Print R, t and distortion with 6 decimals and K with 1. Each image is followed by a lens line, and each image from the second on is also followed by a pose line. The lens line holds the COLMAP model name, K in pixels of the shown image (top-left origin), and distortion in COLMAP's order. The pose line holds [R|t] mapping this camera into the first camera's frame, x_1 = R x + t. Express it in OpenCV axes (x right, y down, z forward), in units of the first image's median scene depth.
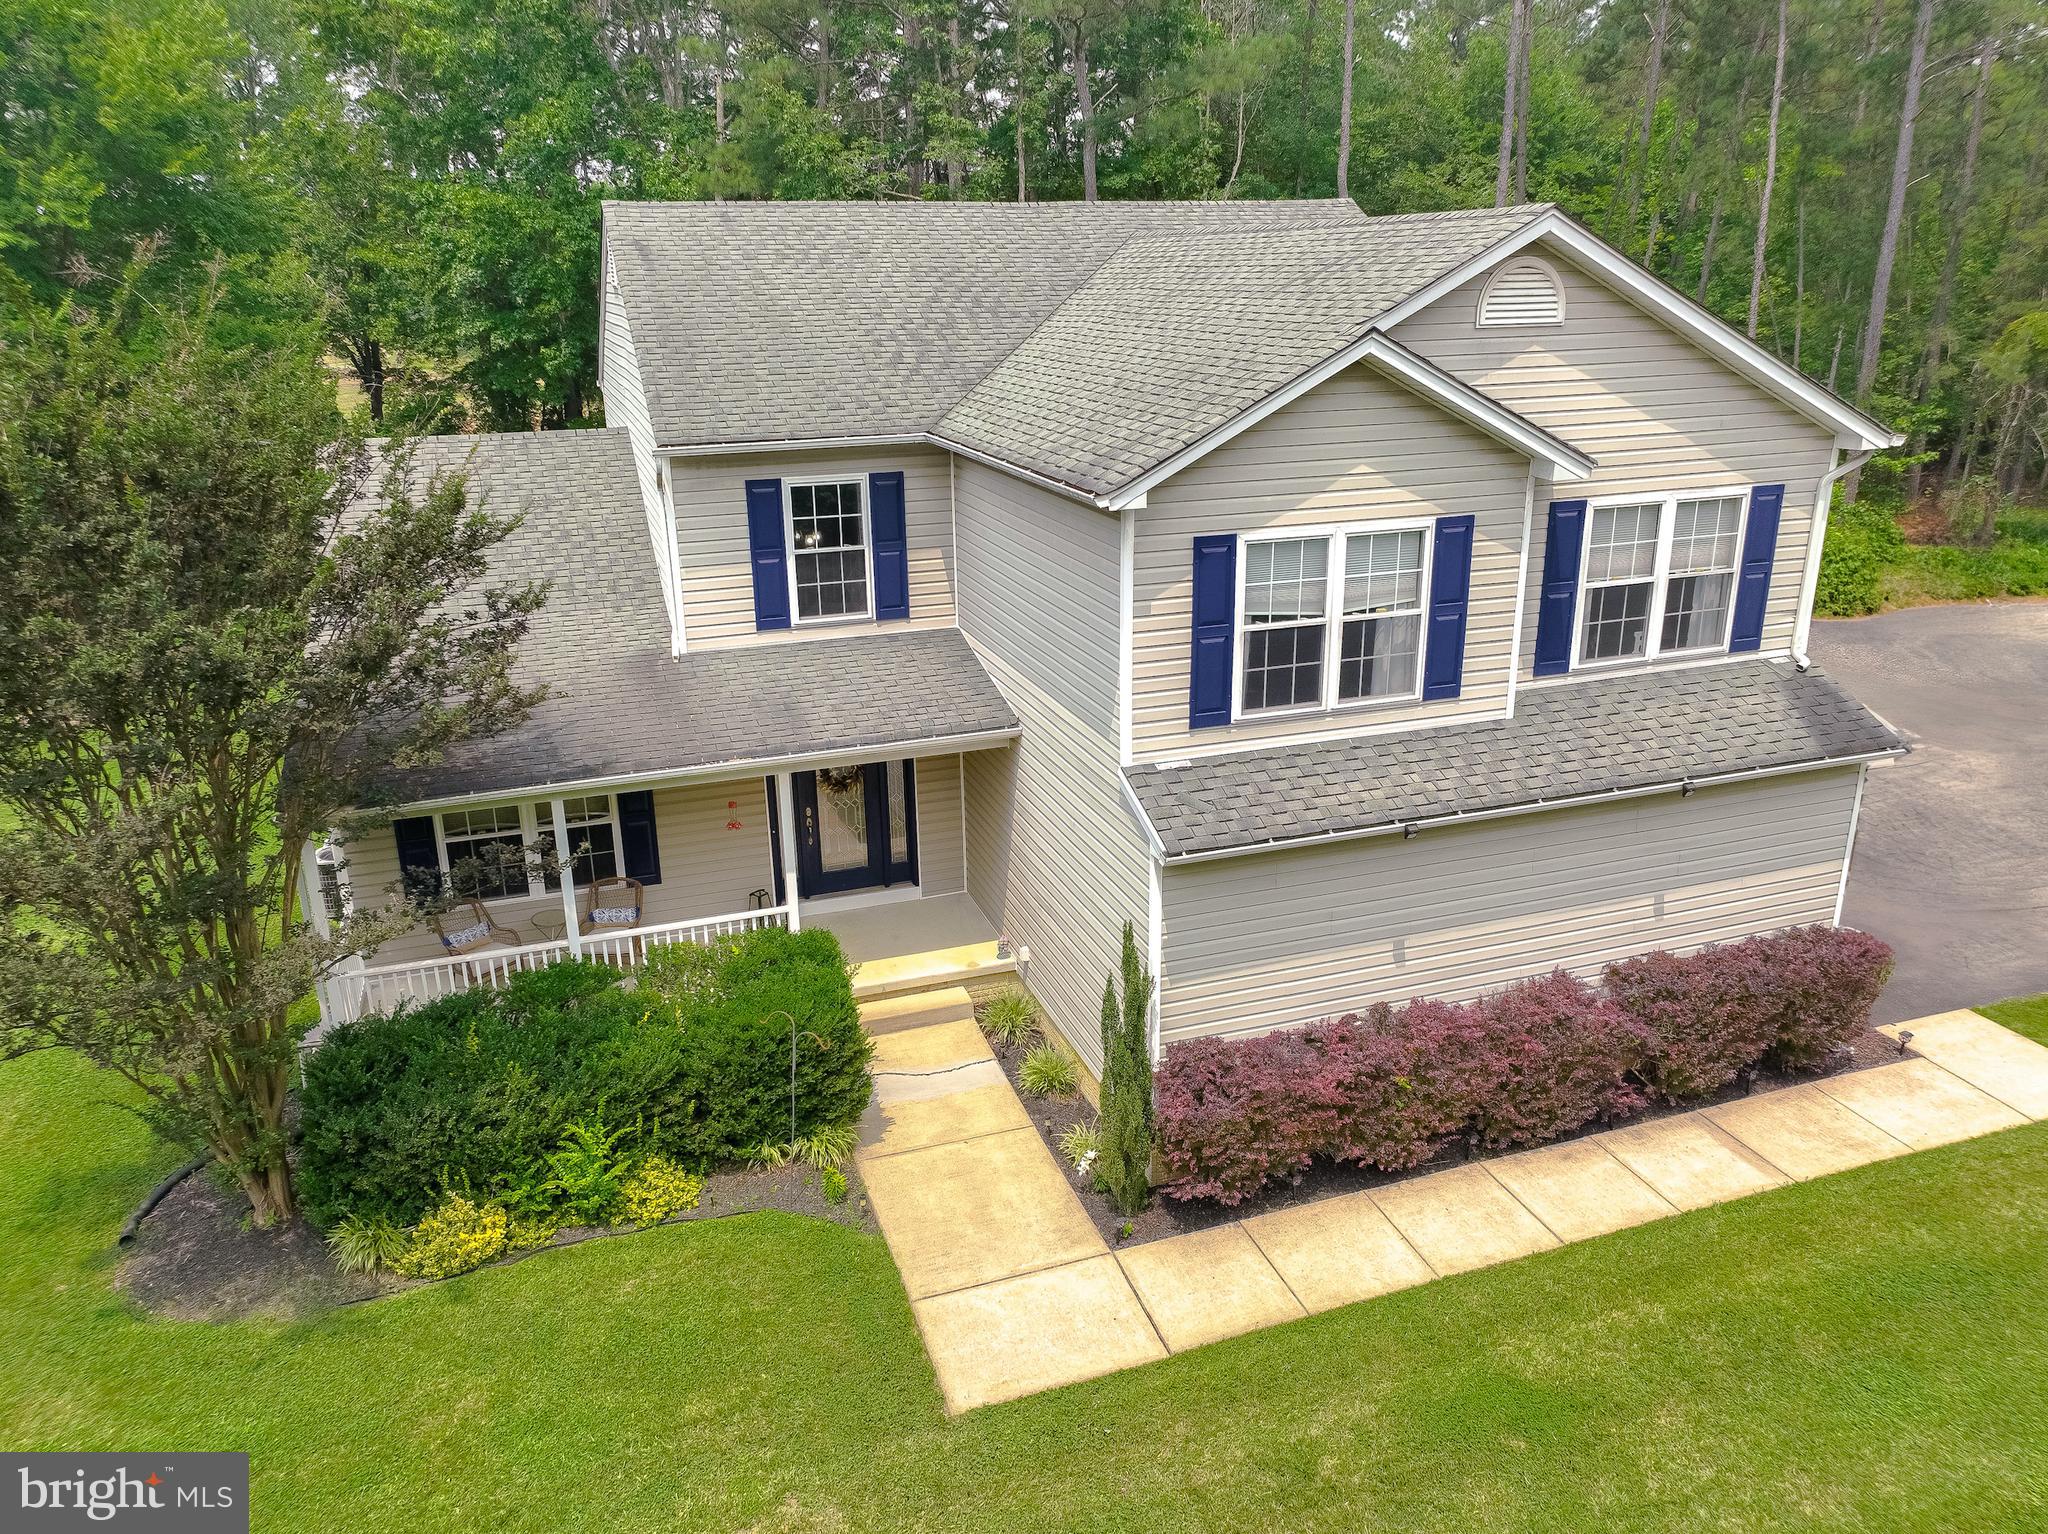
lens RADIAL K [[1463.8, 0, 1020.2], [0, 1463.8, 769.3], [0, 0, 1]] dist [0.003533, 0.002695]
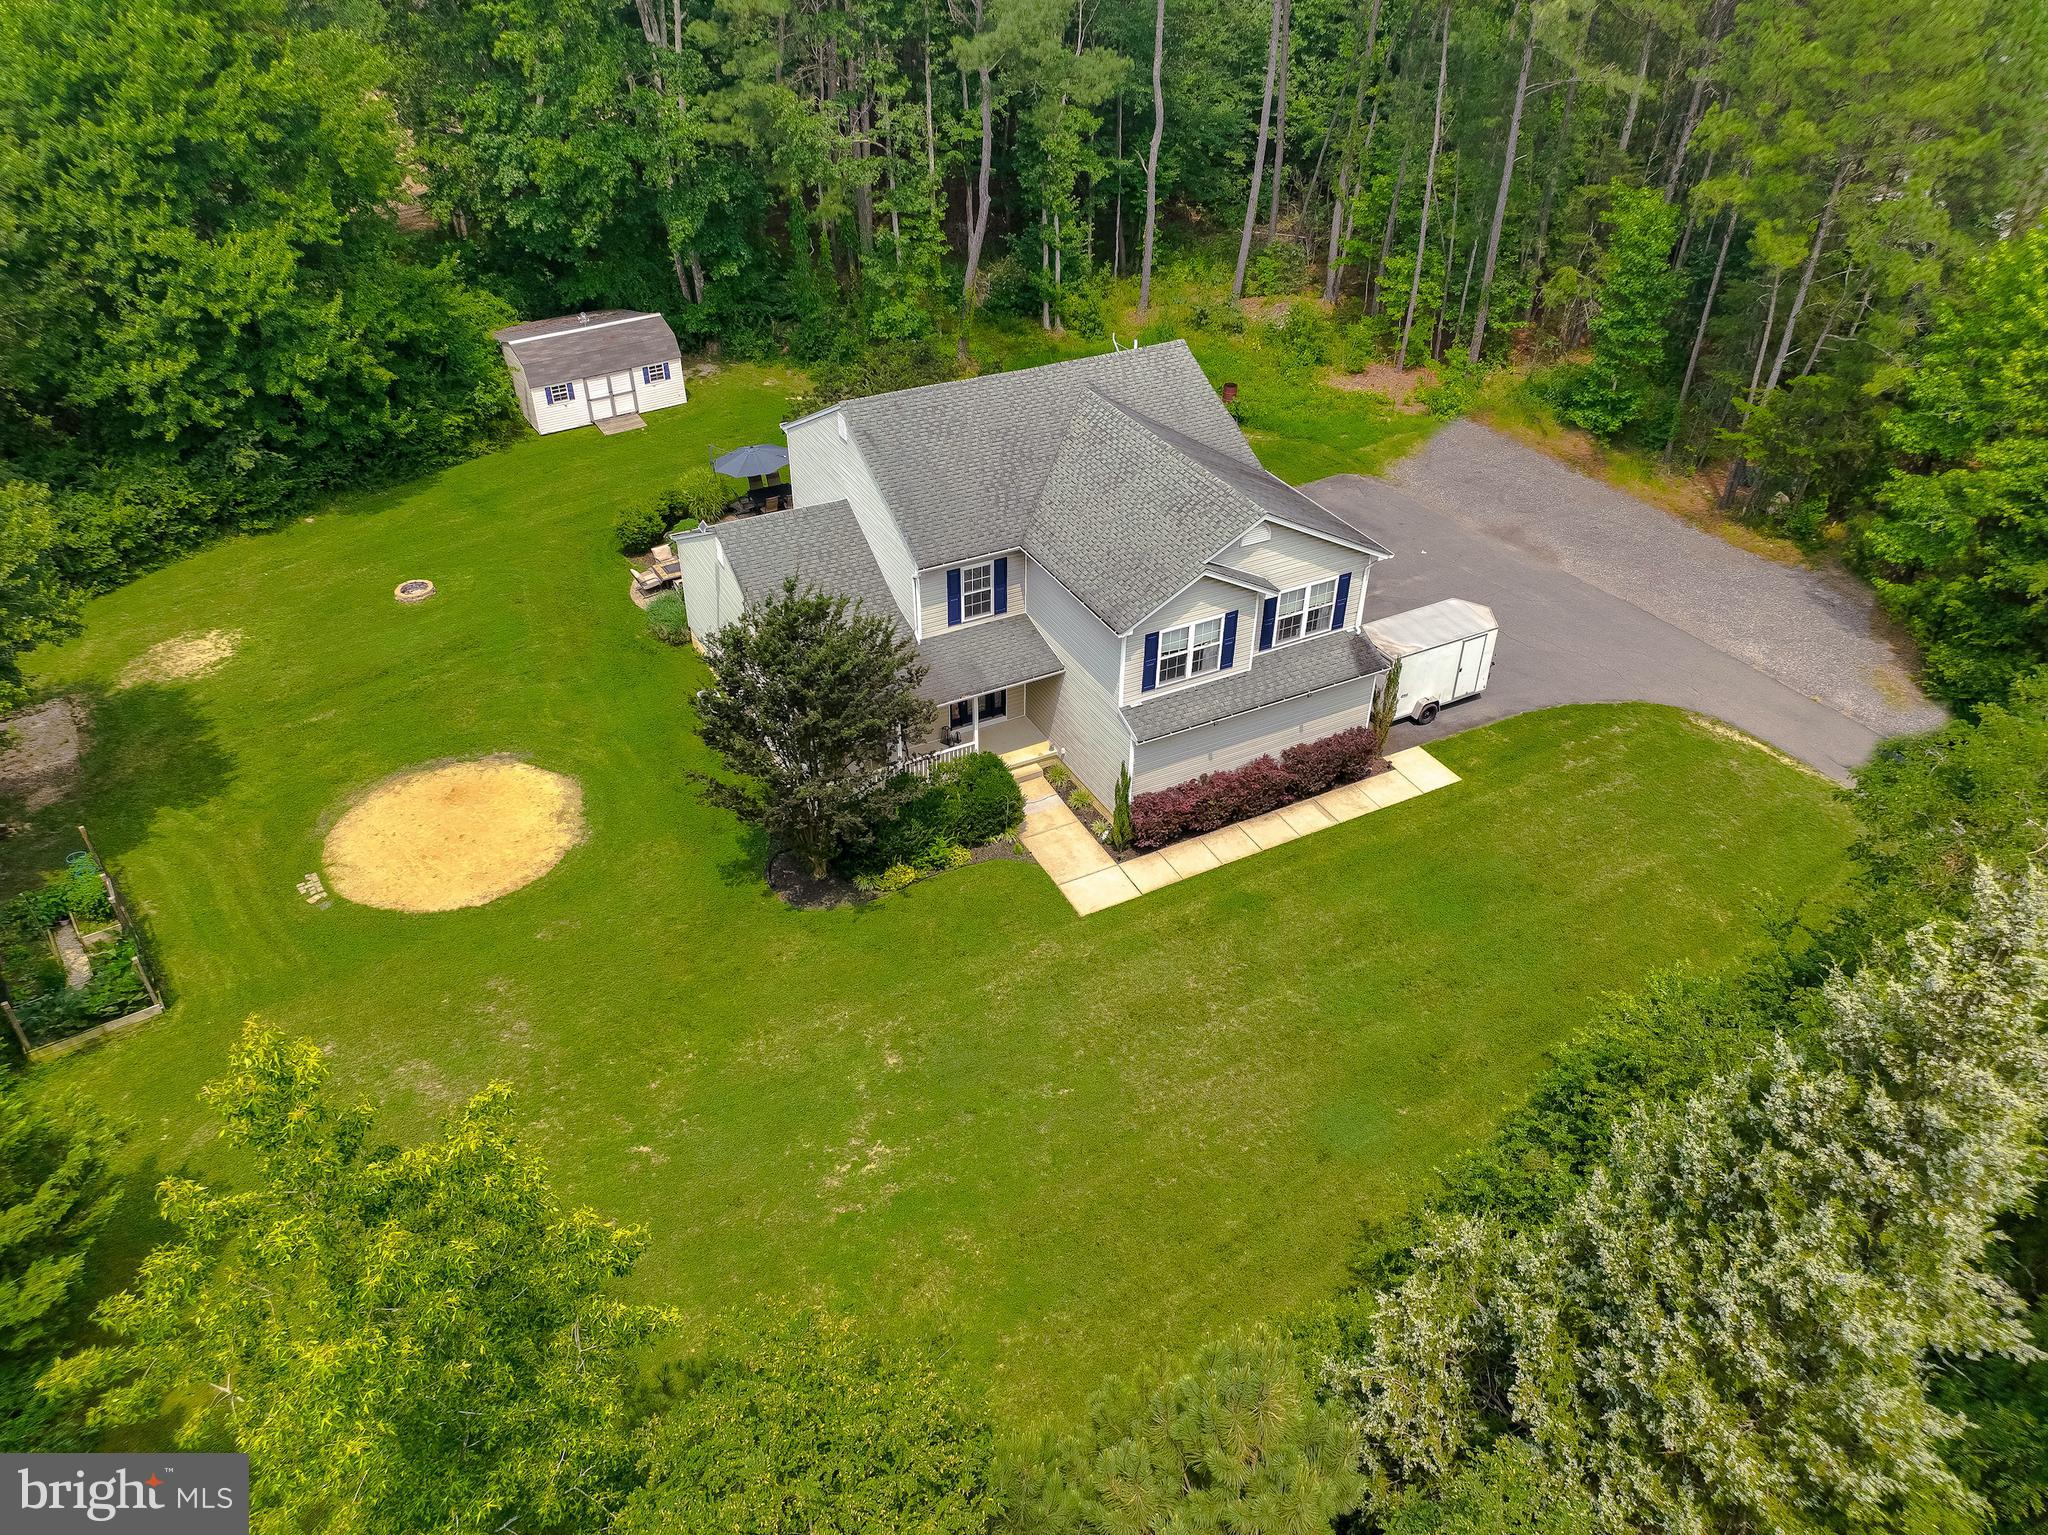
lens RADIAL K [[1463.8, 0, 1026.8], [0, 1463.8, 769.4], [0, 0, 1]] dist [0.003533, 0.002695]
pose [[0.987333, -0.069112, 0.142817, -0.503619], [0.024862, 0.956416, 0.290946, -0.690100], [-0.156701, -0.283710, 0.946020, -1.649129]]
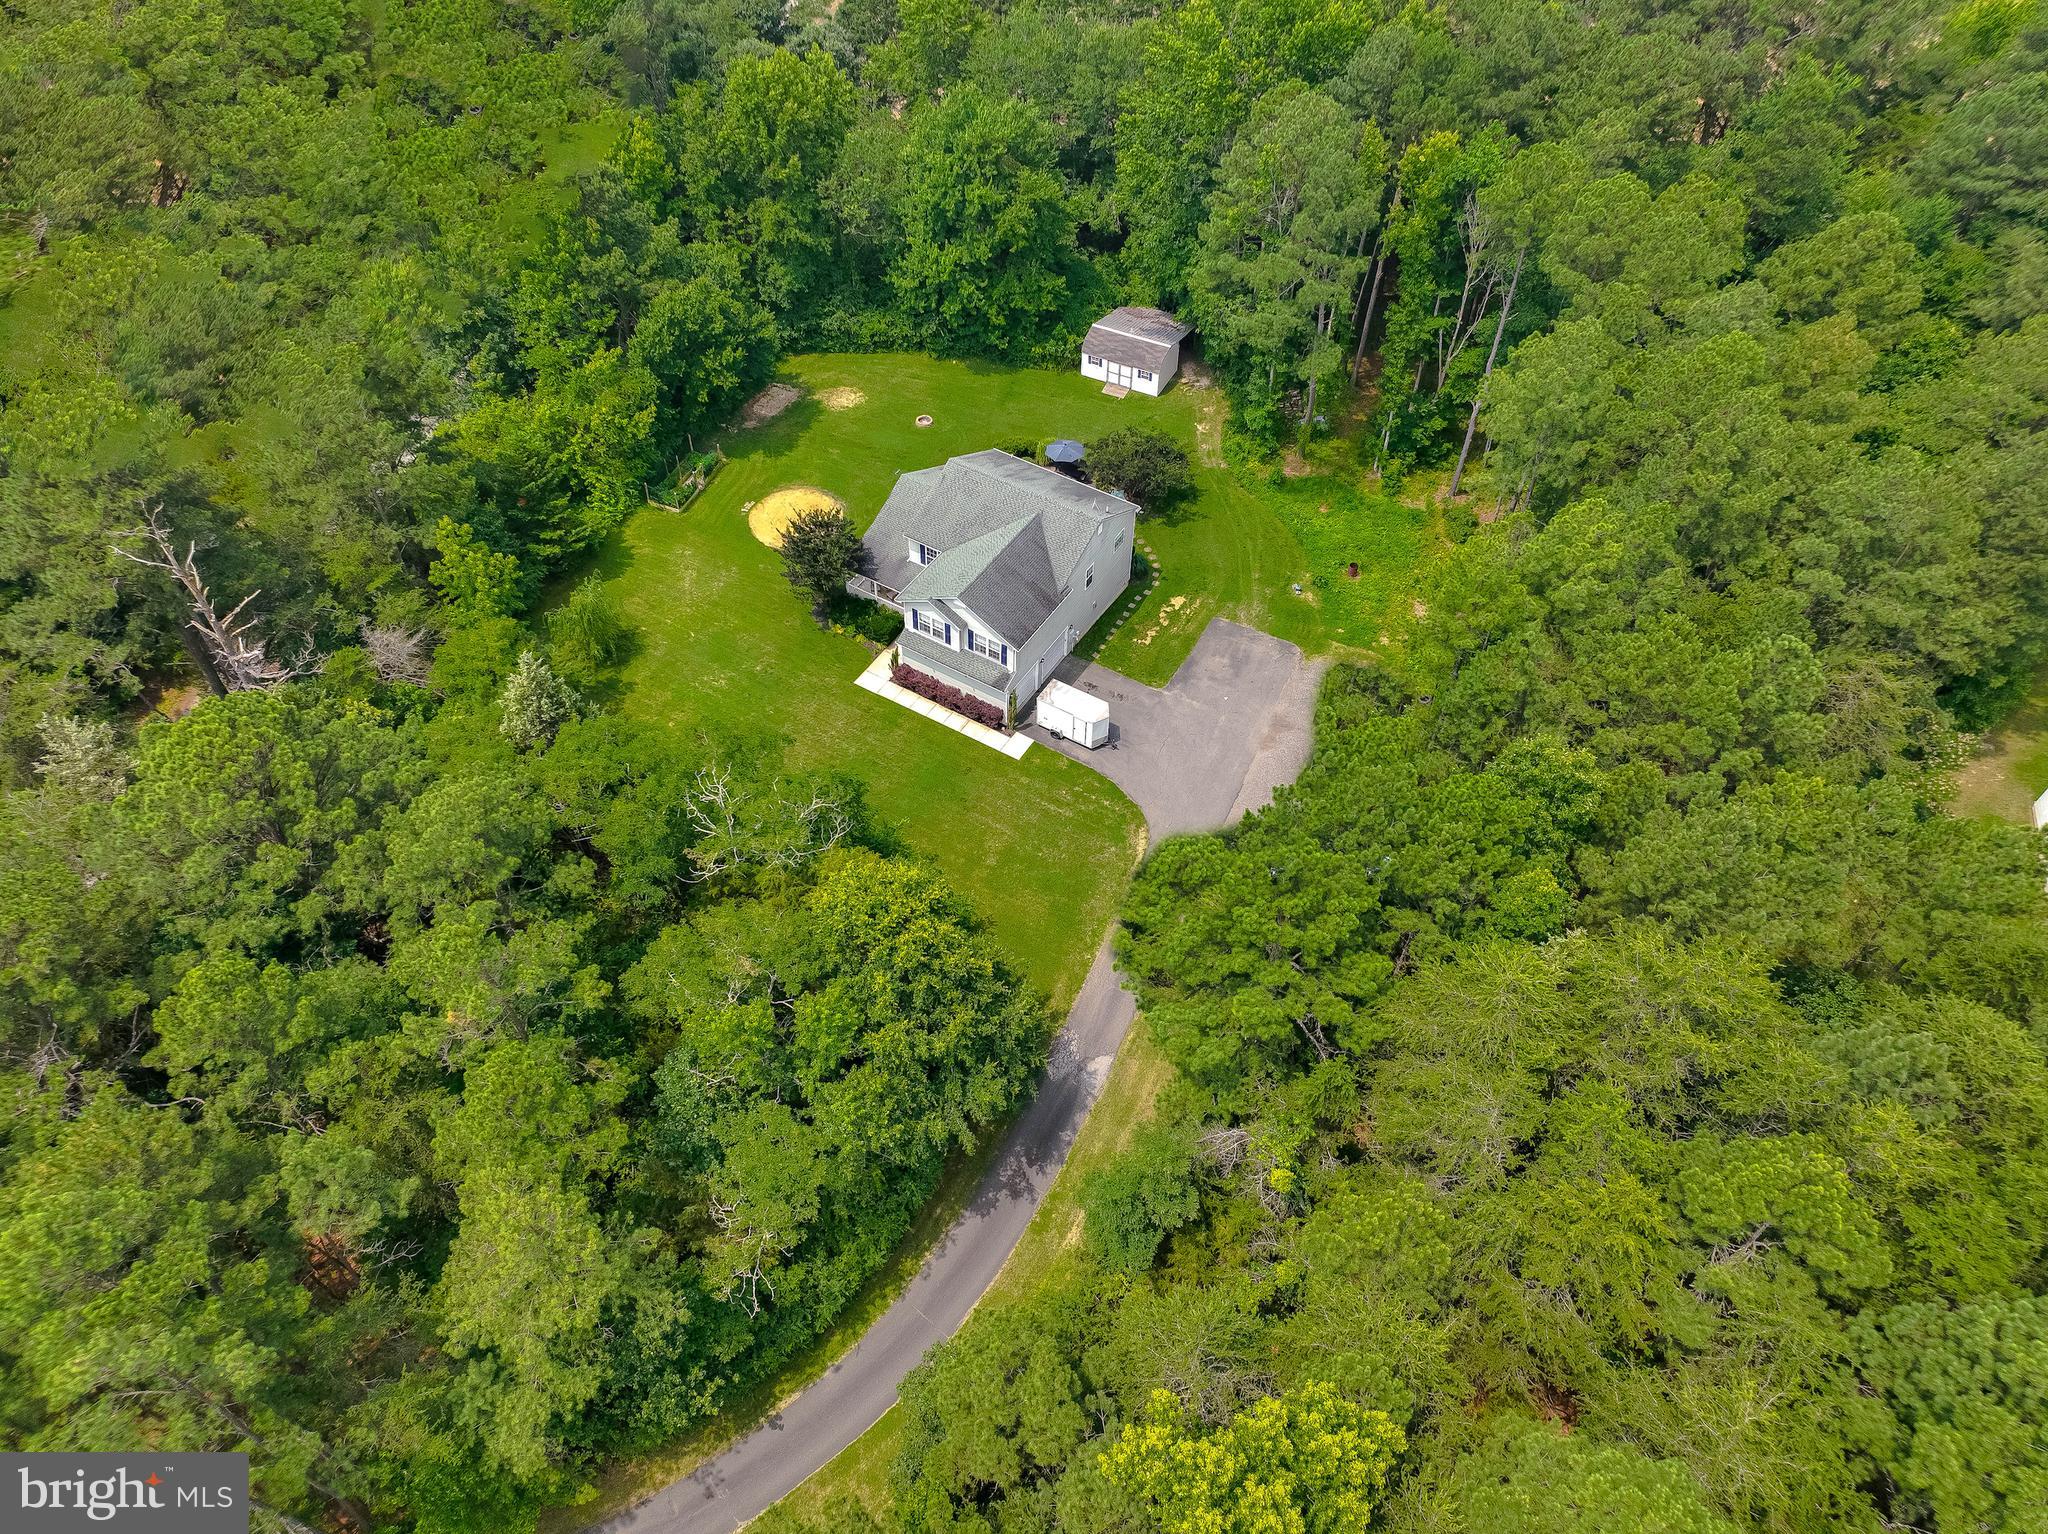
lens RADIAL K [[1463.8, 0, 1025.2], [0, 1463.8, 761.3], [0, 0, 1]] dist [0.003533, 0.002695]
pose [[0.635295, 0.601485, -0.484373, 4.014226], [-0.273289, 0.761720, 0.587448, -3.607251], [0.722298, -0.240829, 0.648296, -3.138801]]
